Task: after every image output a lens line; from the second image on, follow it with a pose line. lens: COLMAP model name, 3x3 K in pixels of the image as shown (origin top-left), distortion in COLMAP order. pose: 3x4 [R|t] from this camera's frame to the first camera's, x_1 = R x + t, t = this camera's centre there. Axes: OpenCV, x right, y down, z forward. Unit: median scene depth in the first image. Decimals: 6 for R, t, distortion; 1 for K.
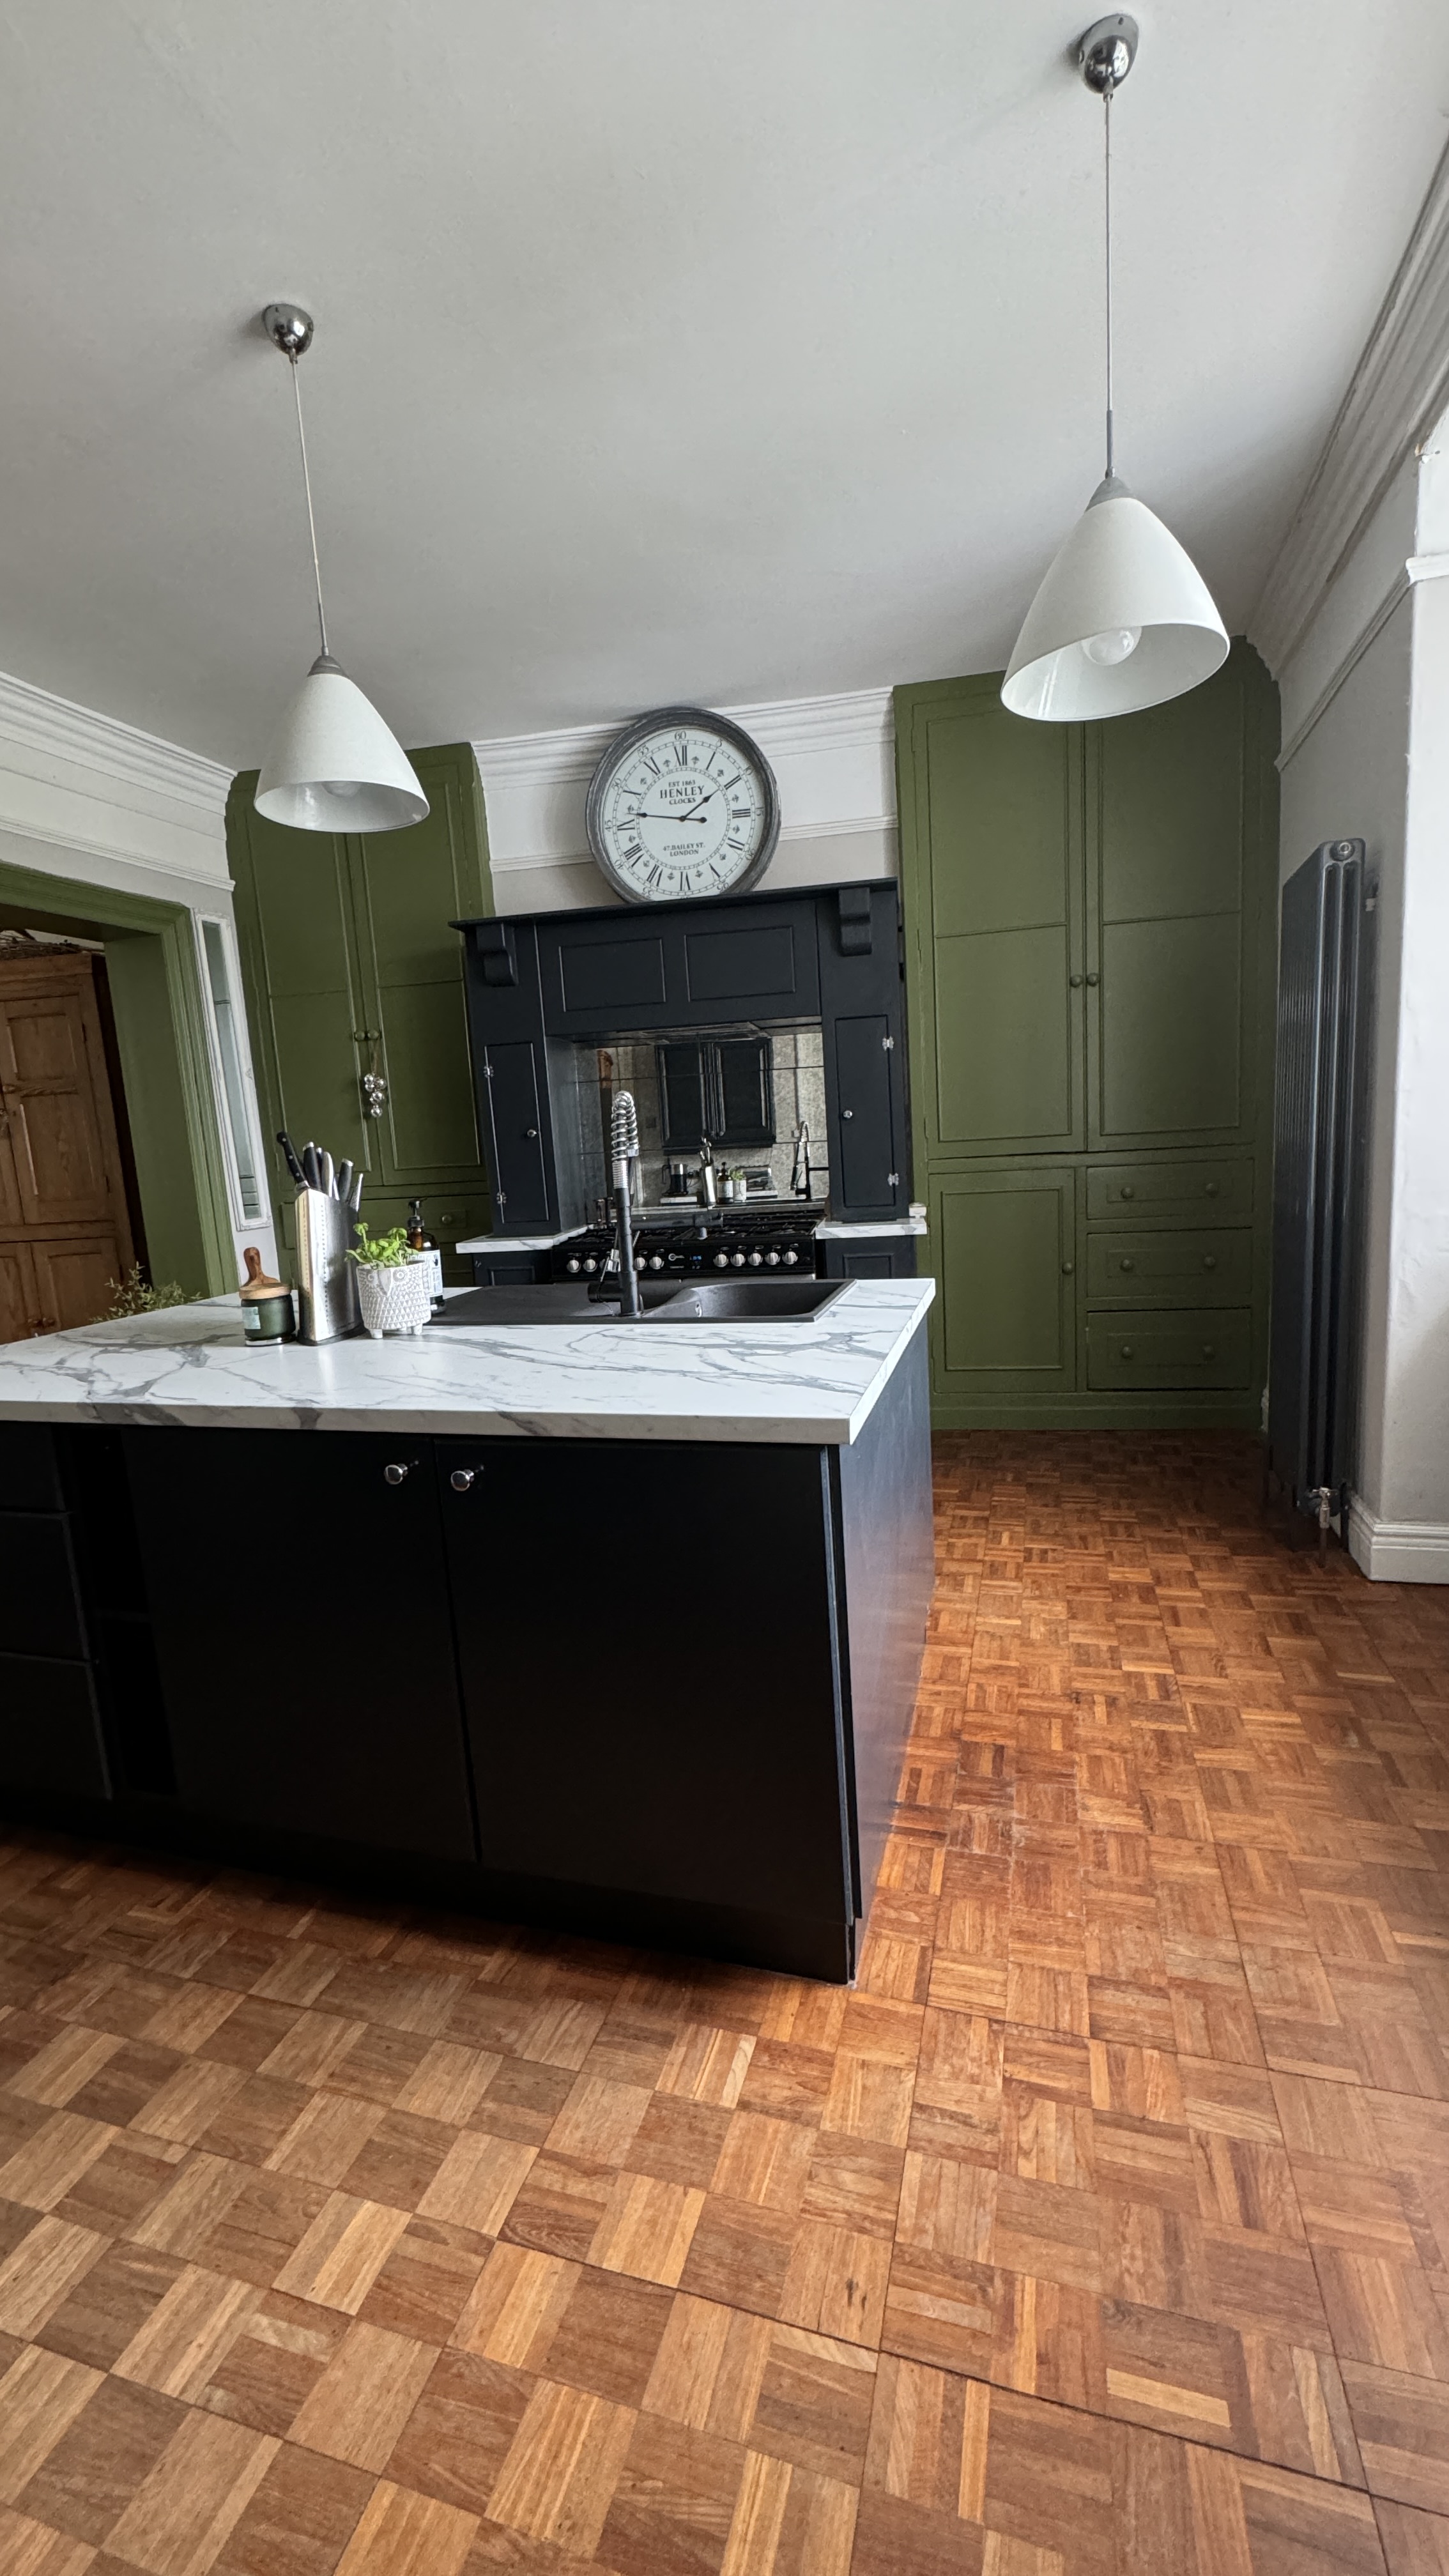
lens RADIAL K [[1040.6, 0, 733.3], [0, 1040.6, 1293.0], [0, 0, 1]] dist [0.002482, 0.000150]
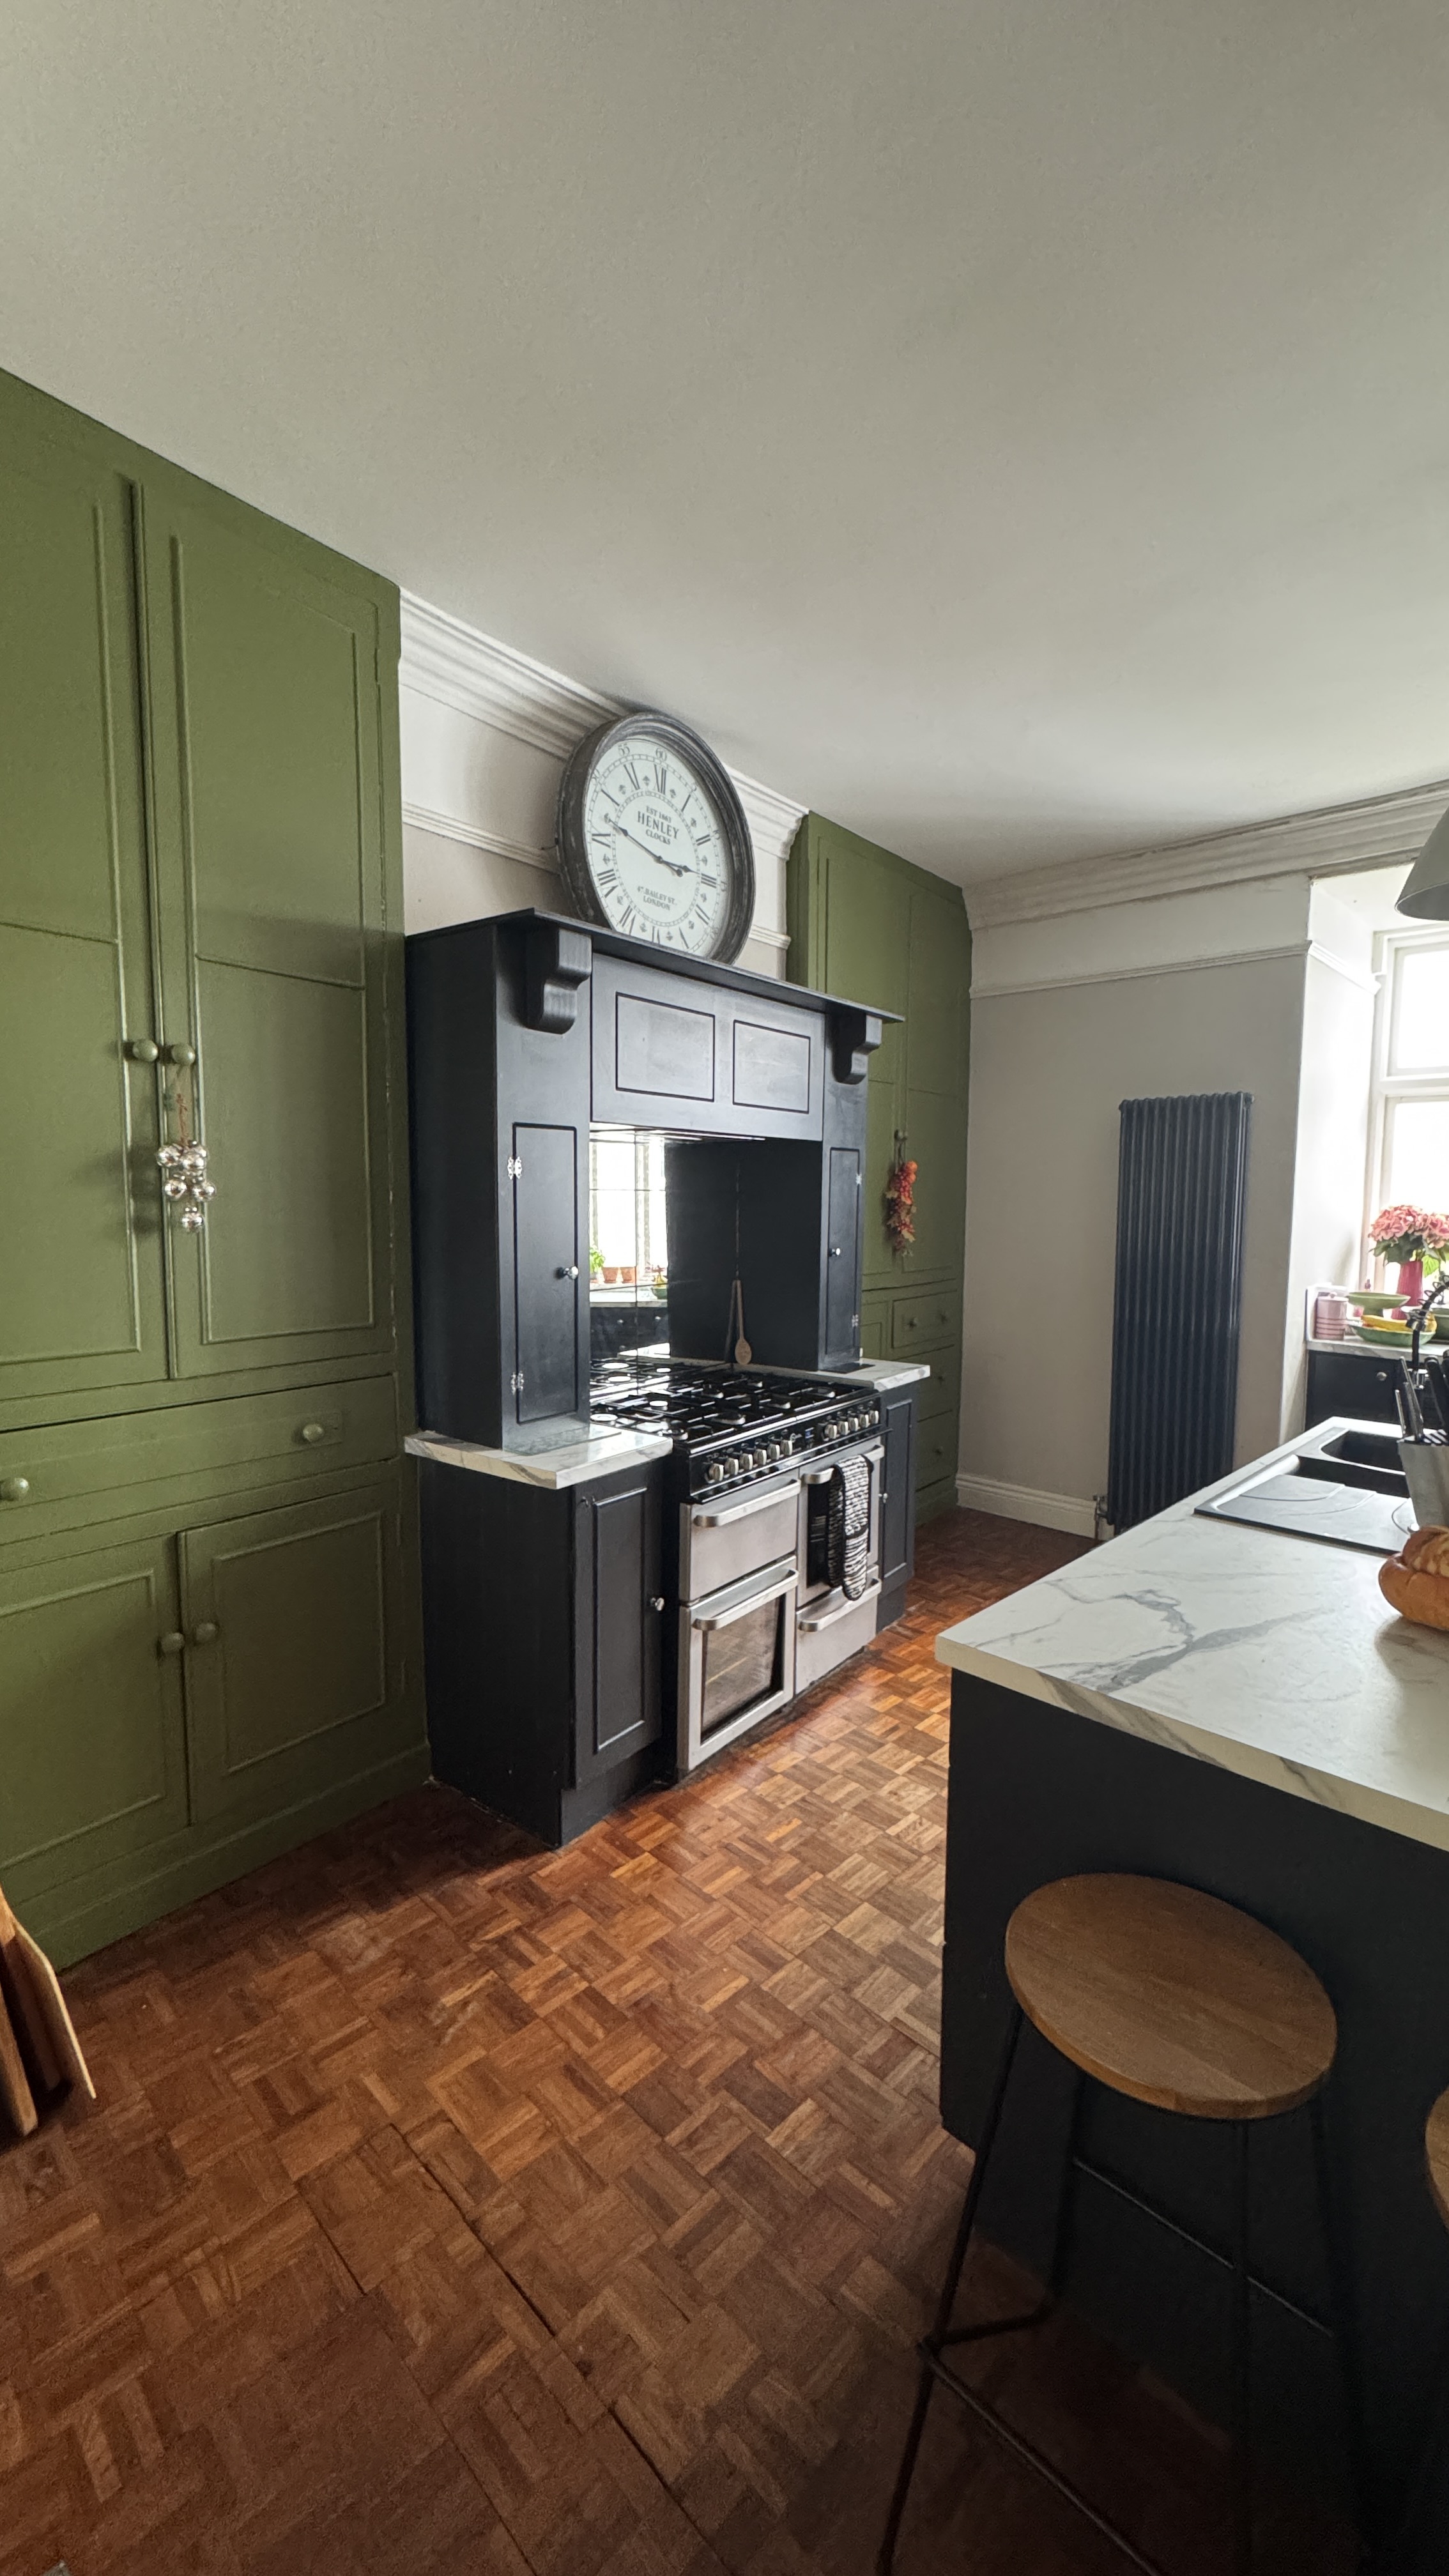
lens RADIAL K [[1040.6, 0, 733.3], [0, 1040.6, 1293.0], [0, 0, 1]] dist [0.002482, 0.000150]
pose [[0.460733, -0.021063, 0.887289, -0.639804], [0.100847, 0.994486, -0.028758, -0.103843], [-0.881791, 0.102730, 0.460316, 0.577954]]
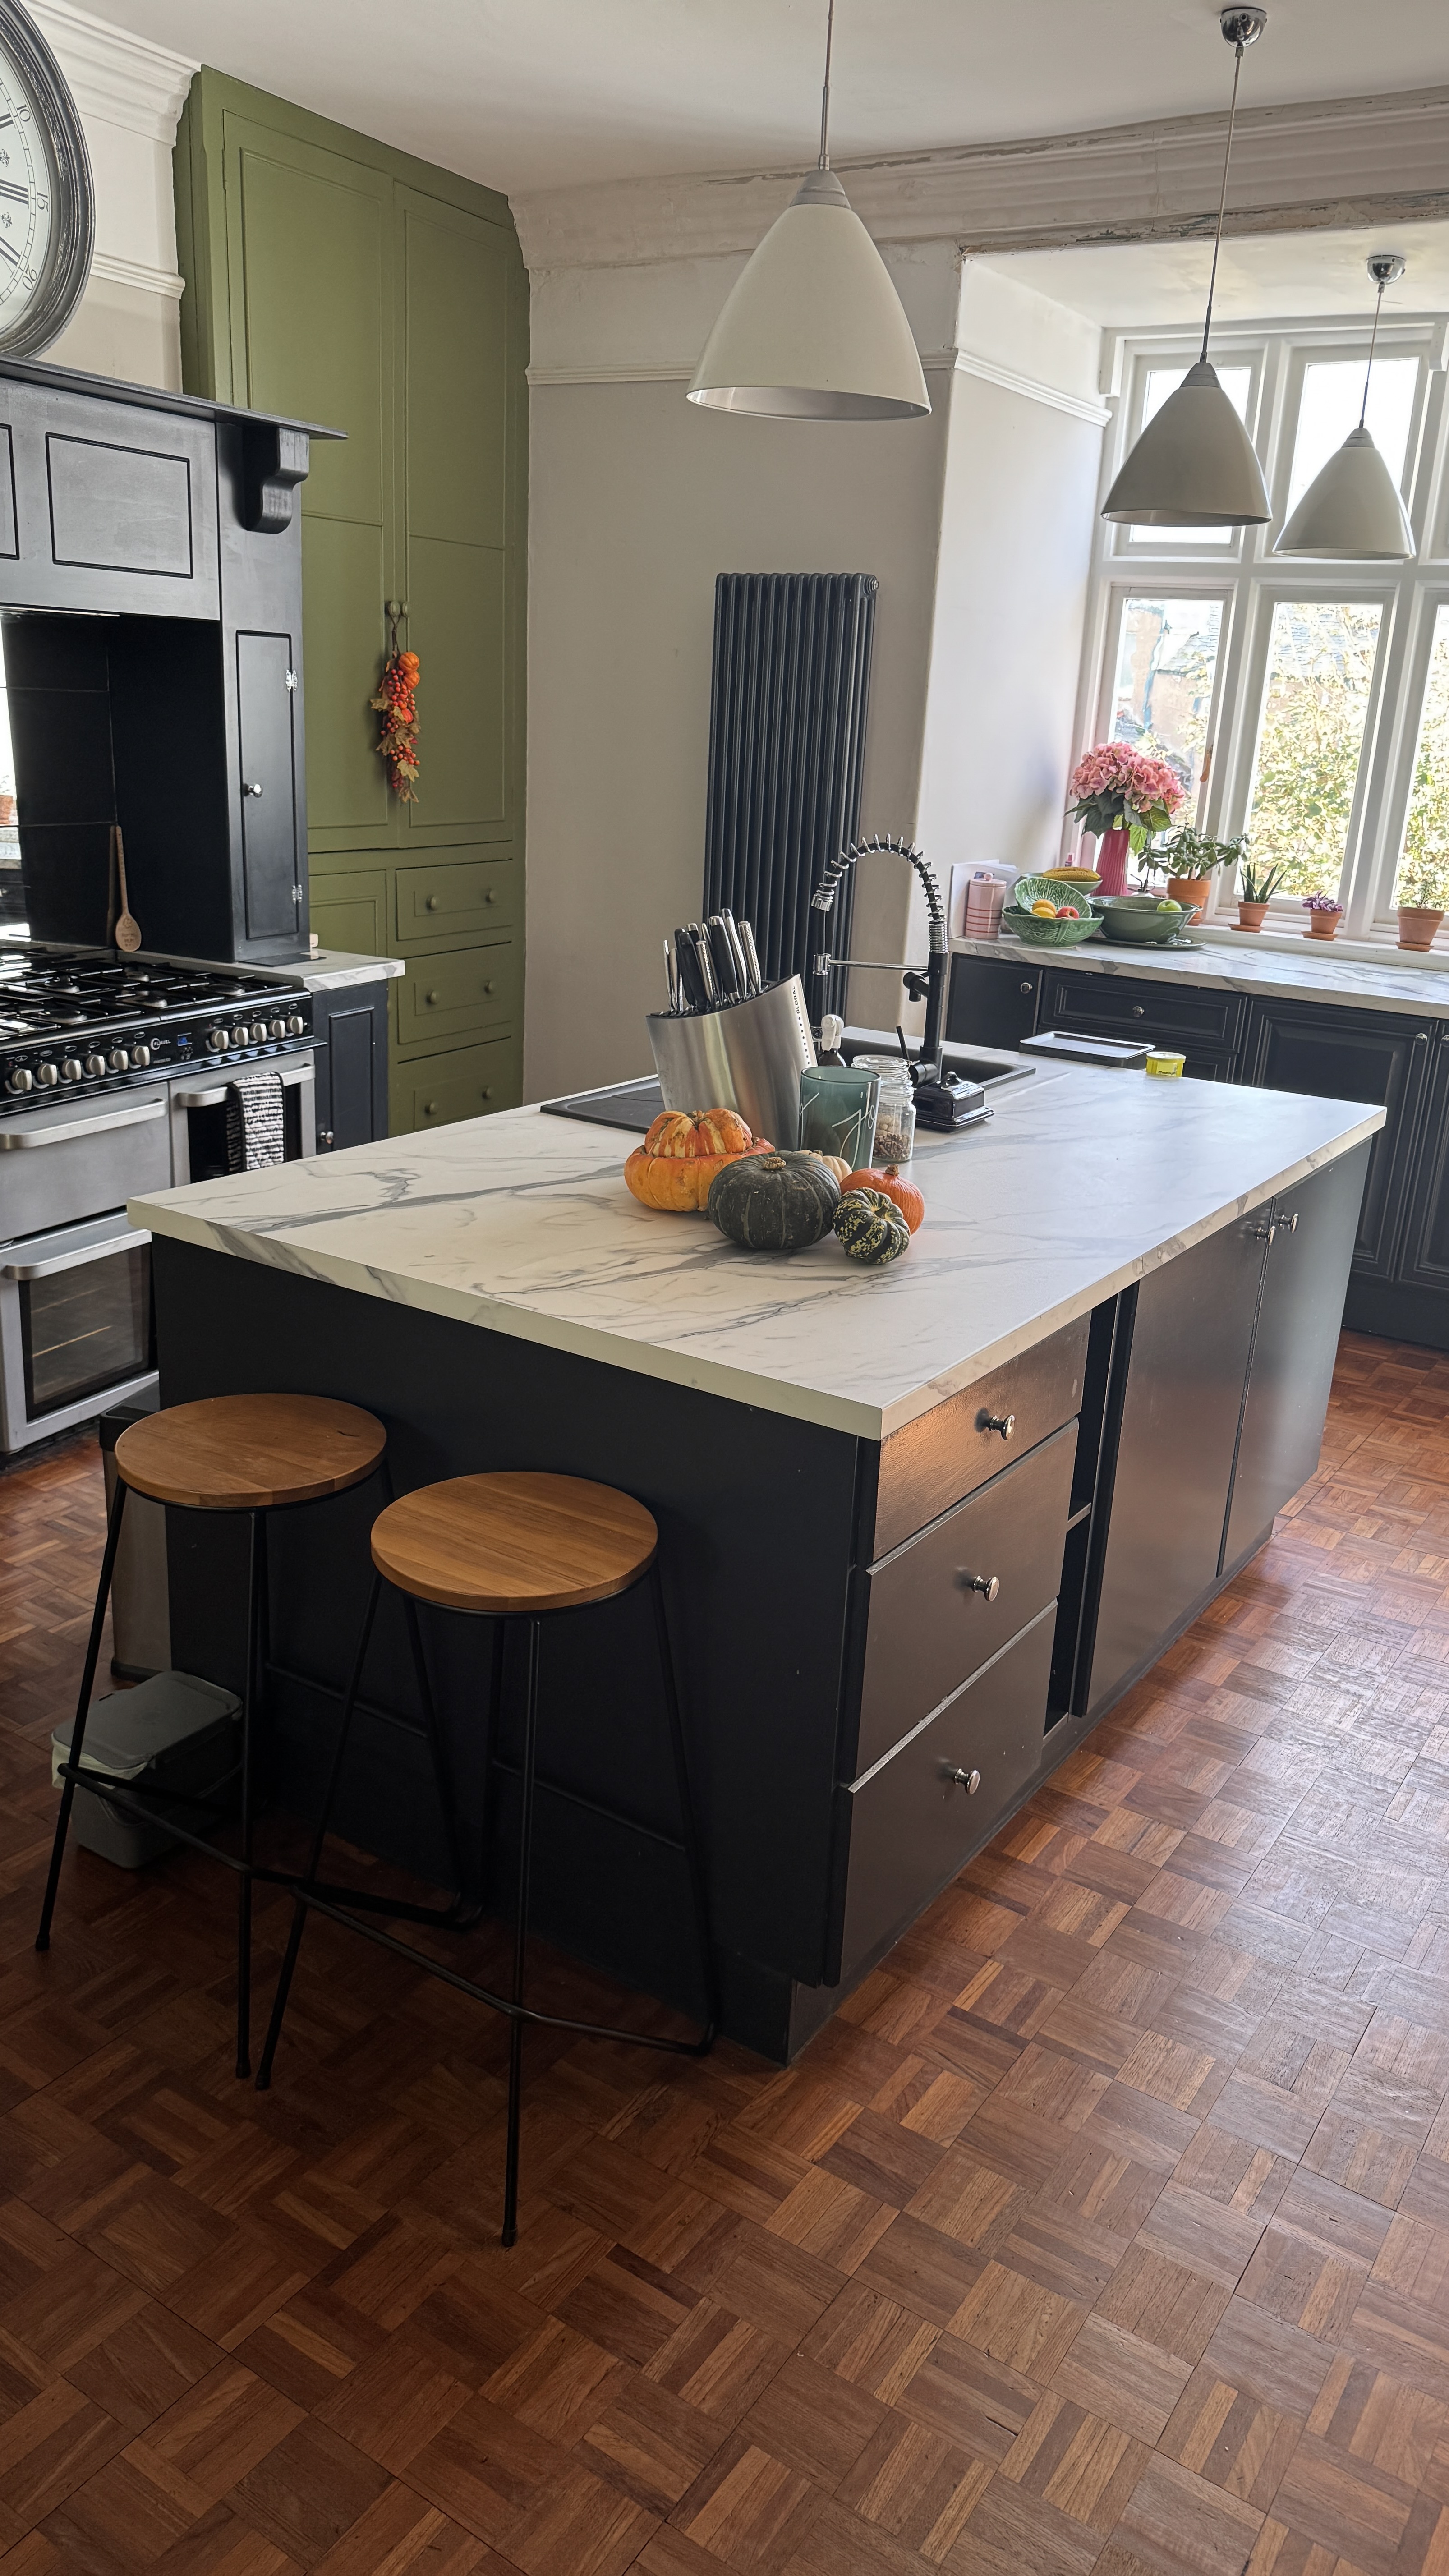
lens RADIAL K [[1834.1, 0, 724.5], [0, 1834.1, 1288.0], [0, 0, 1]] dist [0.035205, -0.037820]
pose [[0.289654, -0.224433, 0.930446, -0.799875], [0.079030, 0.974408, 0.210435, -0.077567], [-0.953863, 0.012580, 0.299978, 0.341197]]
